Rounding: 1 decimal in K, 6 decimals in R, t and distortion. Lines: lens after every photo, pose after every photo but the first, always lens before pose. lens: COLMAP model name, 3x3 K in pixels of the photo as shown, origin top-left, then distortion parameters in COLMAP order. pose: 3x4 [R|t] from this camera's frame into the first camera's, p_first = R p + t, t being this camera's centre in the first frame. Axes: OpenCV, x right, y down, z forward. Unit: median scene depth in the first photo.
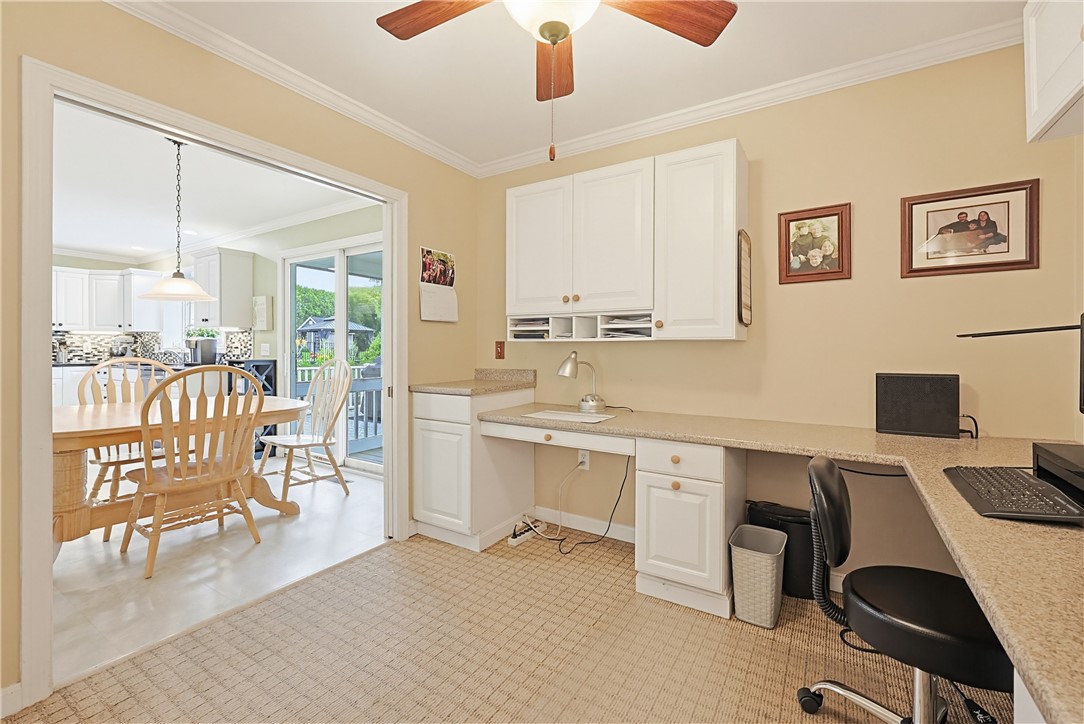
lens RADIAL K [[468.5, 0, 568.4], [0, 468.5, 348.4], [0, 0, 1]] dist [-0.006696, 0.000329]
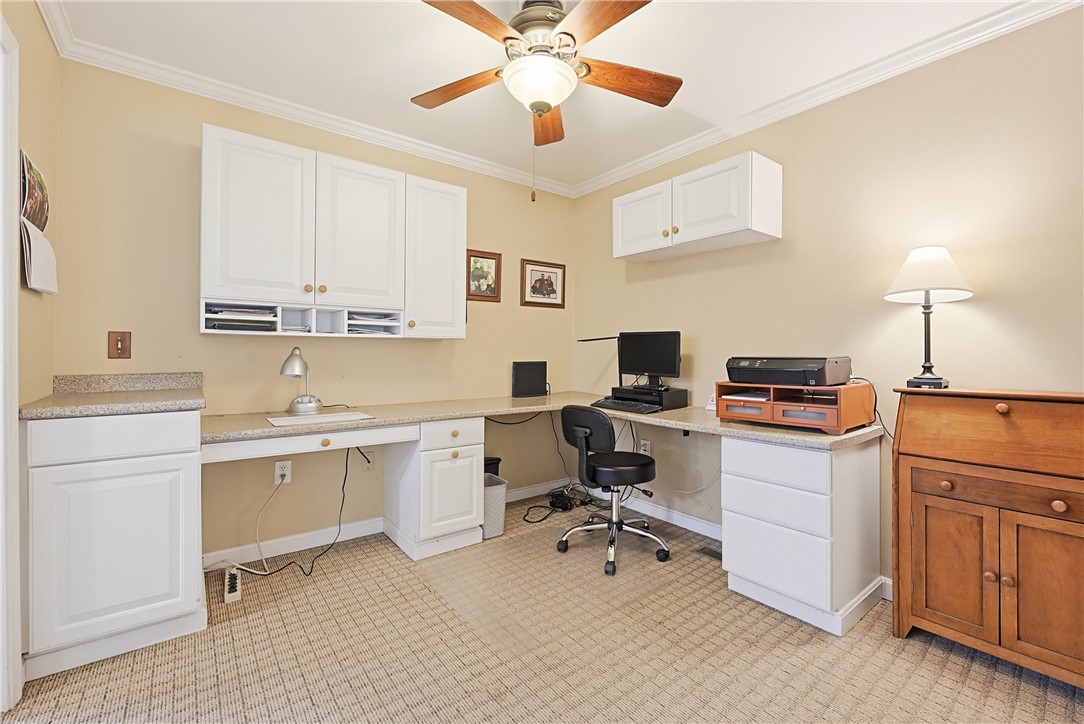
lens RADIAL K [[468.5, 0, 539.2], [0, 468.5, 353.5], [0, 0, 1]] dist [-0.006696, 0.000329]
pose [[0.337033, -0.002505, 0.941489, -0.721021], [-0.003395, 0.999987, 0.003876, 0.013901], [-0.941487, -0.004503, 0.337020, 0.302395]]
